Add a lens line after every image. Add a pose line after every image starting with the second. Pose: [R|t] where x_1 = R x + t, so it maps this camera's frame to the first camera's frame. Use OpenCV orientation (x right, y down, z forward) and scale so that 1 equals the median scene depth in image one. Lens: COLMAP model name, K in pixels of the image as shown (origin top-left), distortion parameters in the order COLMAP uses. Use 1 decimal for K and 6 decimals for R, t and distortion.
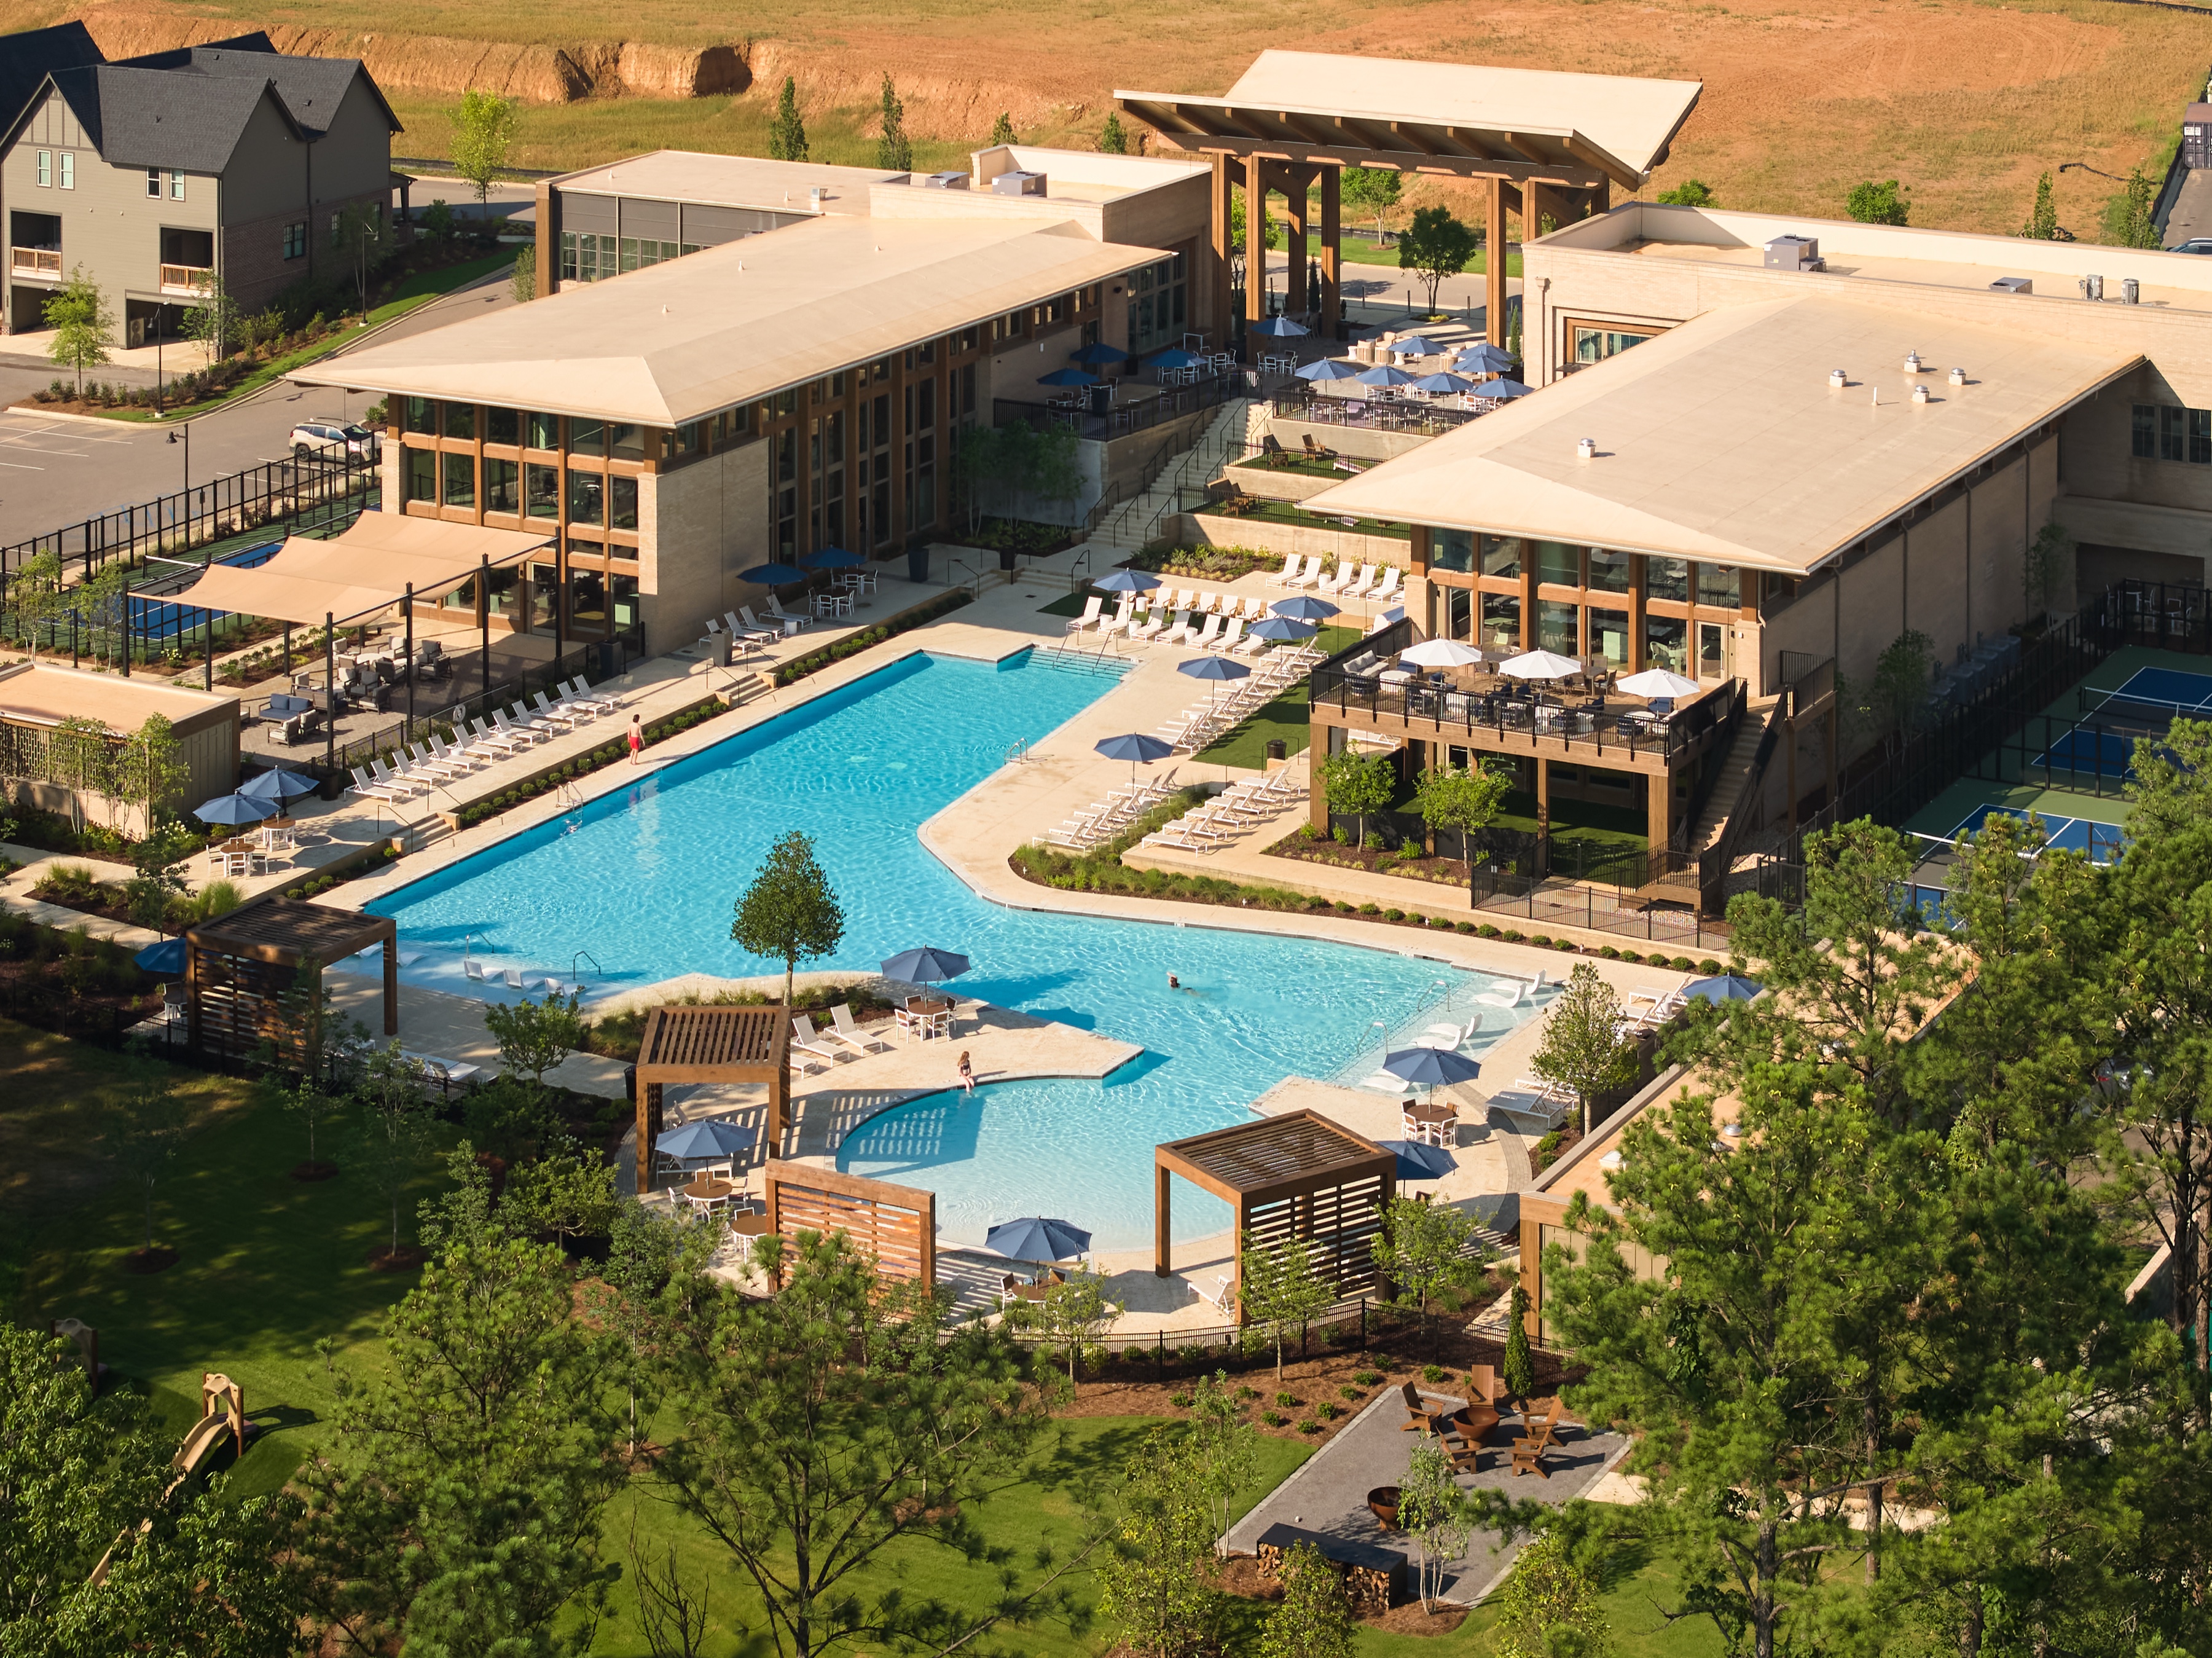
lens RADIAL K [[4662.1, 0, 1106.0], [0, 4662.1, 829.0], [0, 0, 1]] dist [-0.296473, 2.472337]
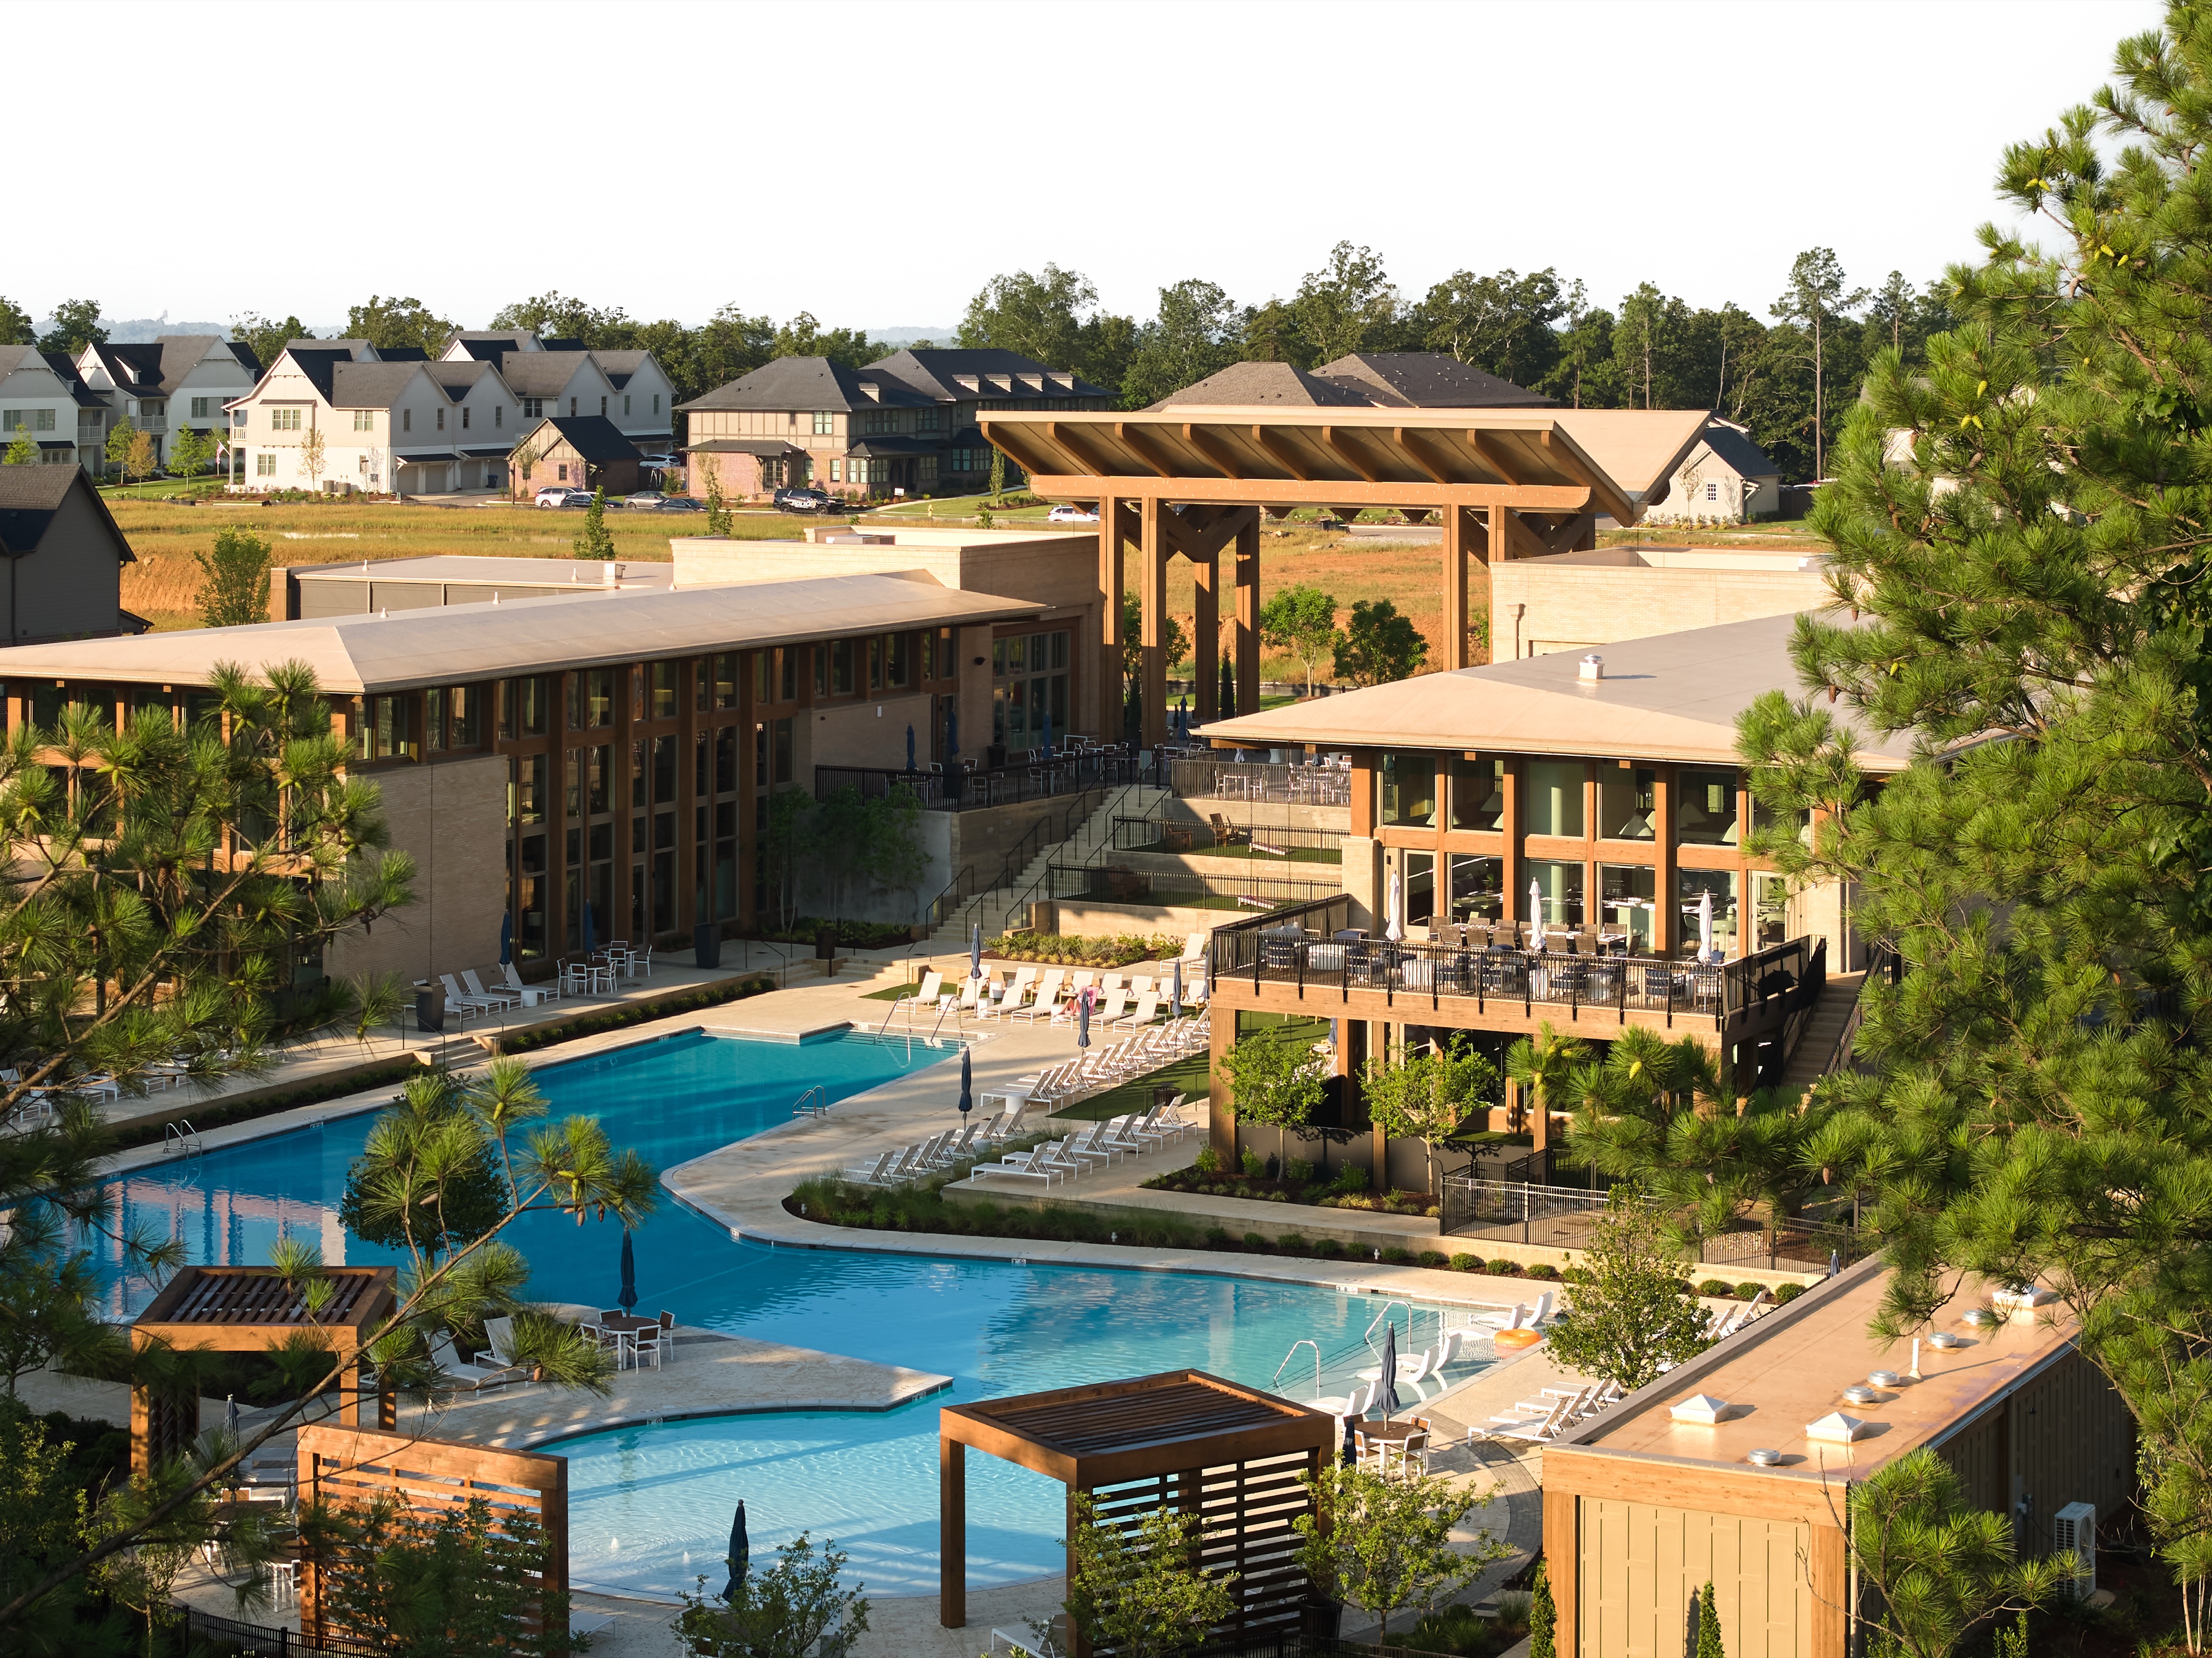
lens RADIAL K [[4662.1, 0, 1106.0], [0, 4662.1, 829.0], [0, 0, 1]] dist [-0.296473, 2.472337]
pose [[0.999906, 0.004144, 0.013107, 0.017513], [-0.001578, 0.981783, -0.190000, 0.080143], [-0.013655, 0.189962, 0.981697, 0.280233]]
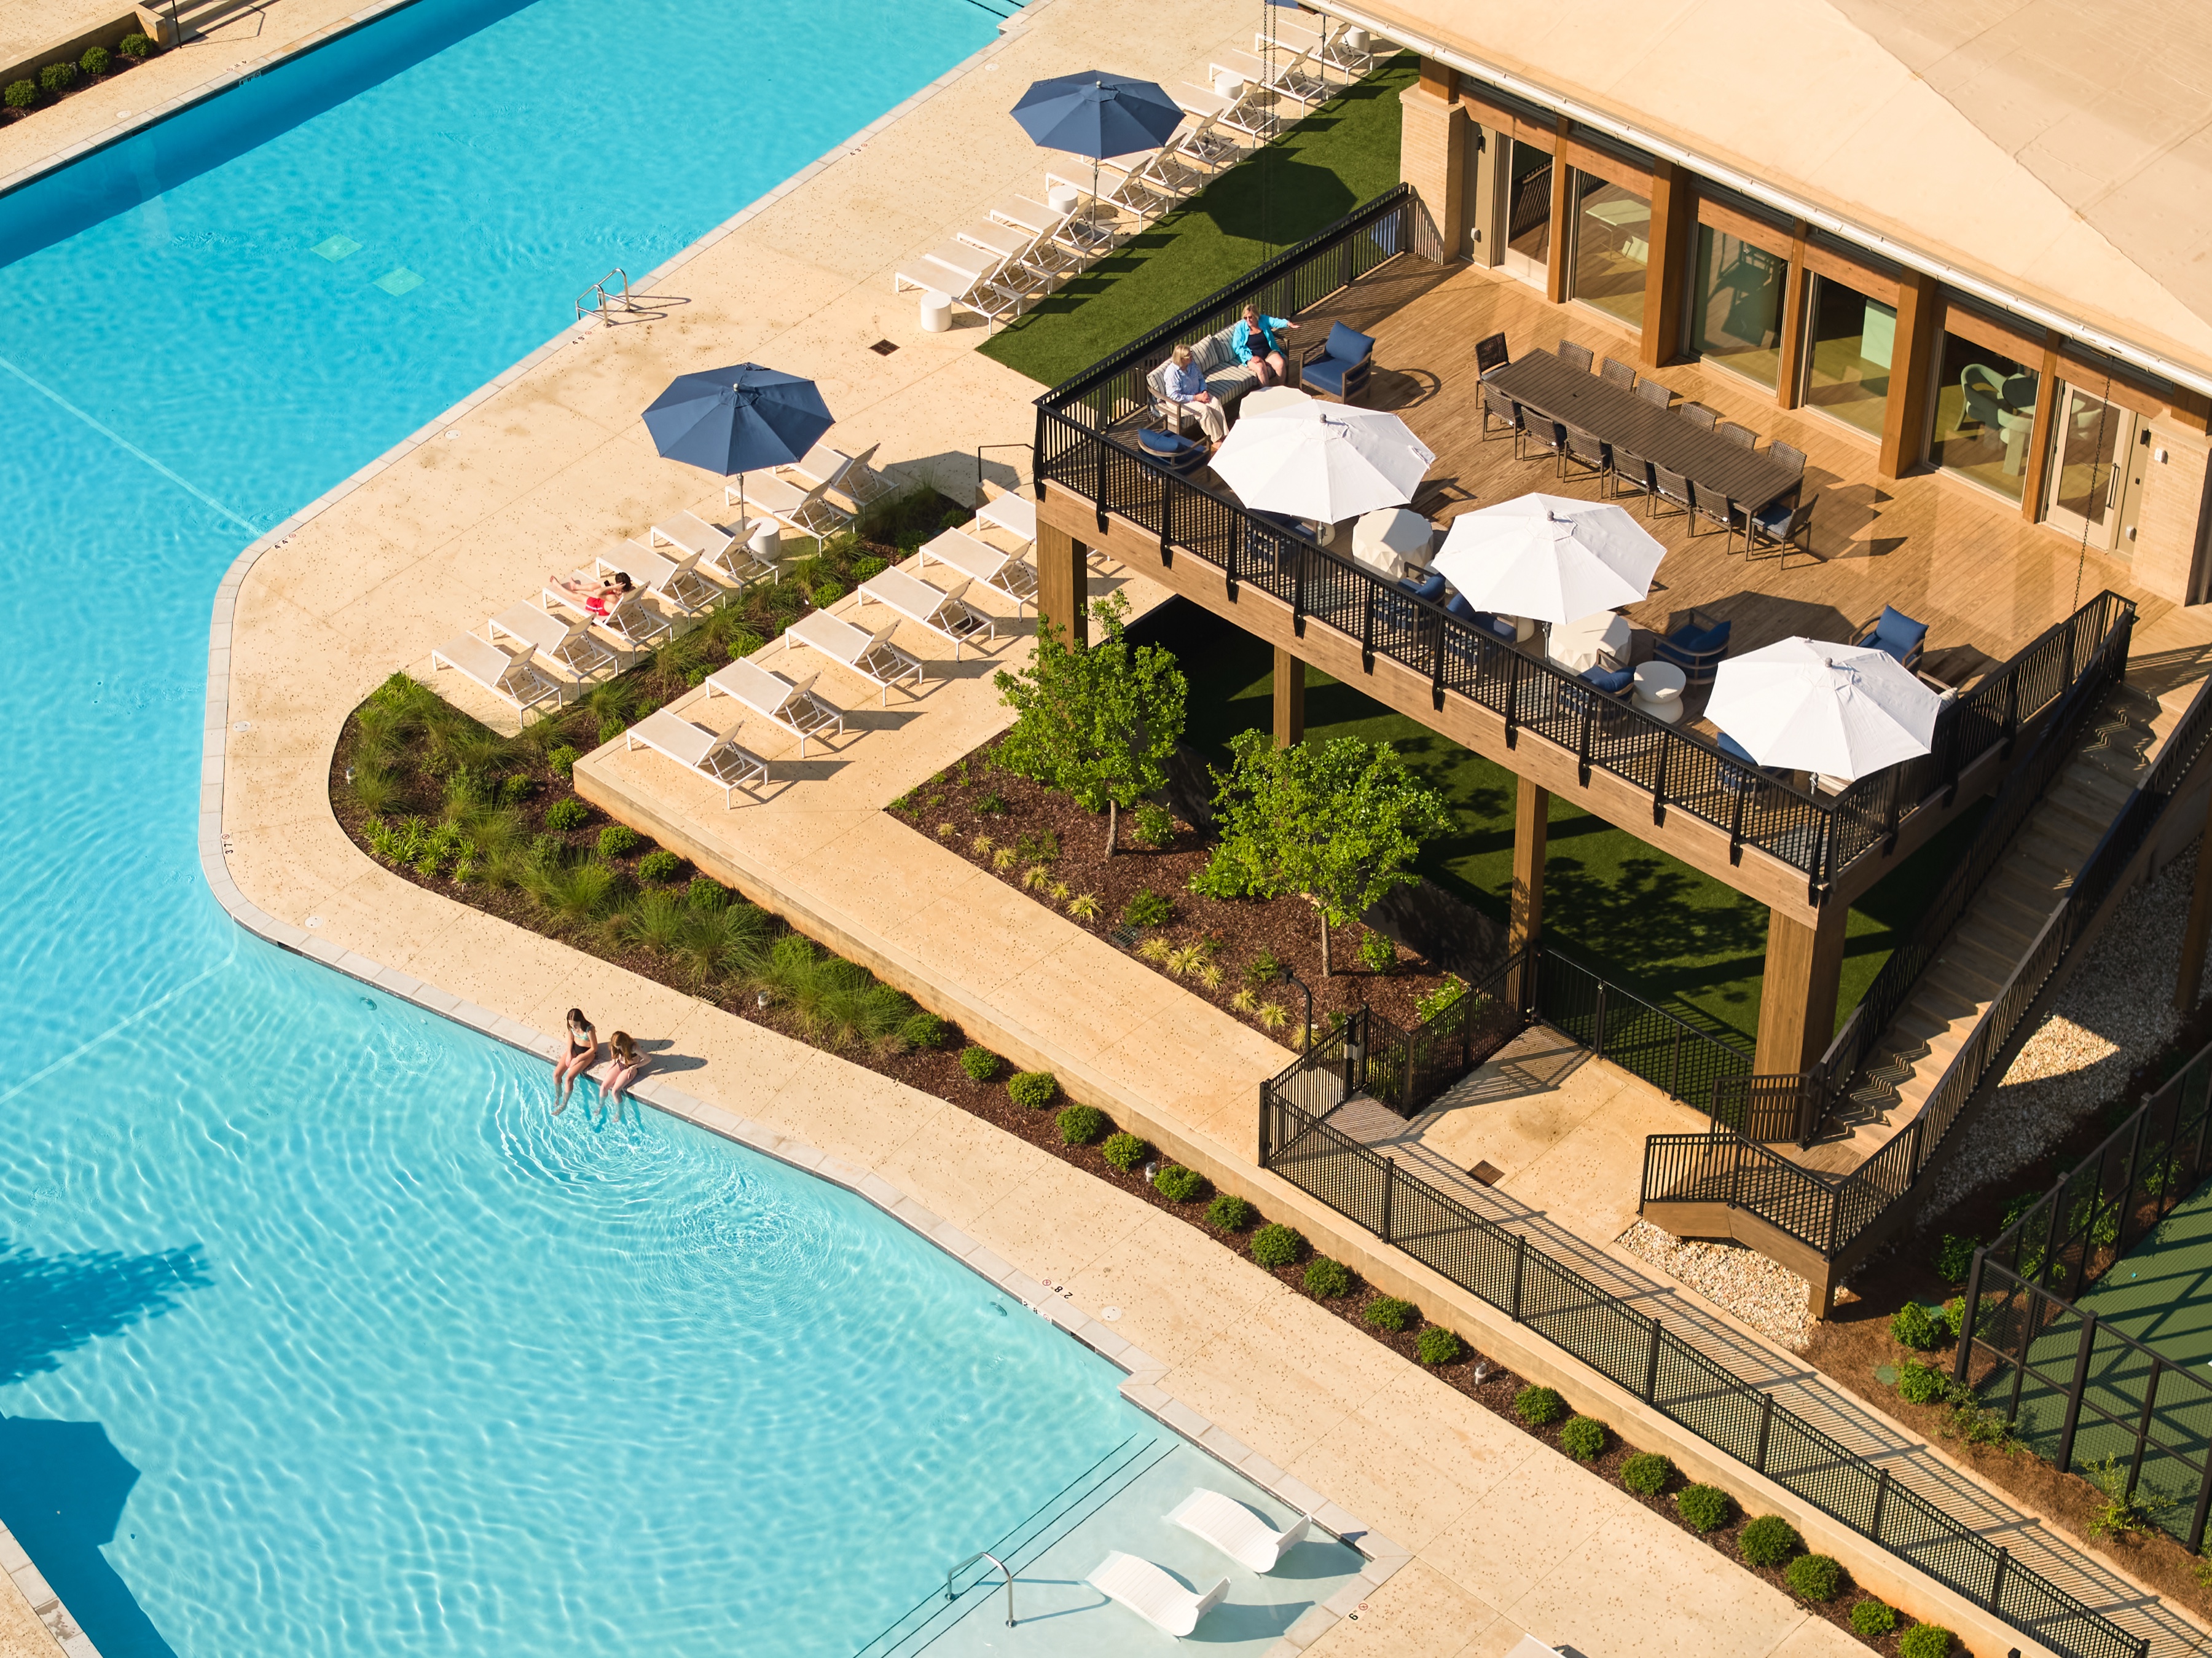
lens RADIAL K [[4482.0, 0, 1106.0], [0, 4482.0, 829.0], [0, 0, 1]] dist [-0.243963, -0.038386]
pose [[0.966906, 0.160060, -0.198679, 0.121720], [-0.077834, 0.926662, 0.367748, -0.130313], [0.242970, -0.340114, 0.908454, 0.599361]]
